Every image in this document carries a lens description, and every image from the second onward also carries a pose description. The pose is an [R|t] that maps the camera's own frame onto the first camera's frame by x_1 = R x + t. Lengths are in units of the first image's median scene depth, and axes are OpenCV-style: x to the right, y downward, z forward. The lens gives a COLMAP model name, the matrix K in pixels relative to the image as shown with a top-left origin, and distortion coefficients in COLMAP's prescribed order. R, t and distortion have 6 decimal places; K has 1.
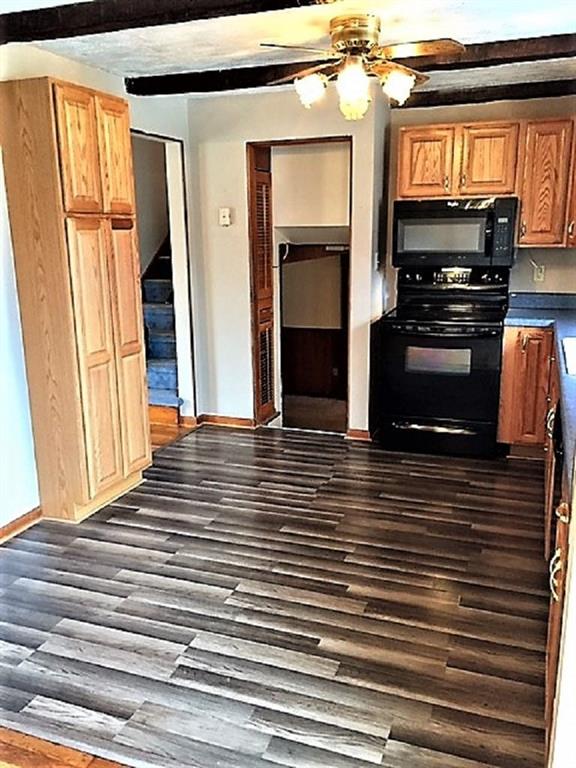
lens RADIAL K [[660.9, 0, 287.0], [0, 660.9, 382.4], [0, 0, 1]] dist [0.061921, -0.019611]
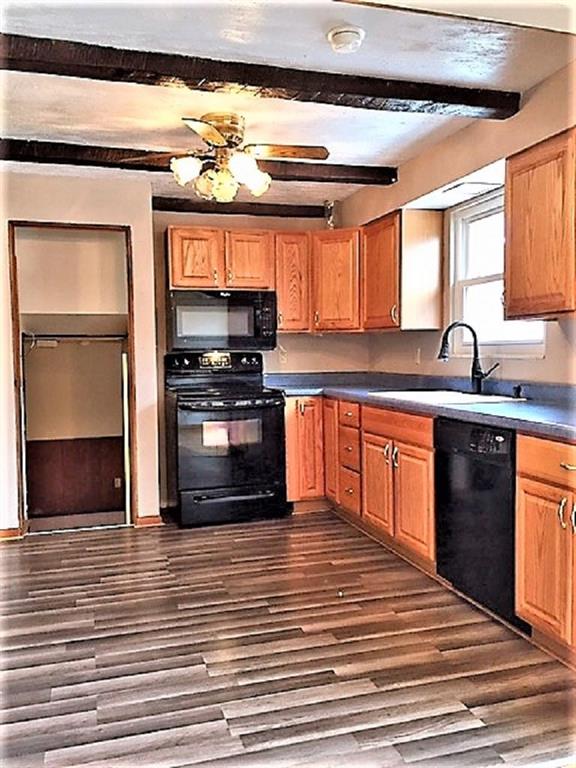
lens RADIAL K [[660.9, 0, 287.5], [0, 660.9, 386.5], [0, 0, 1]] dist [0.061921, -0.019611]
pose [[0.795413, -0.032826, 0.605178, -0.384781], [0.142411, 0.980698, -0.133982, 0.055263], [-0.589098, 0.192755, 0.784735, 0.097657]]
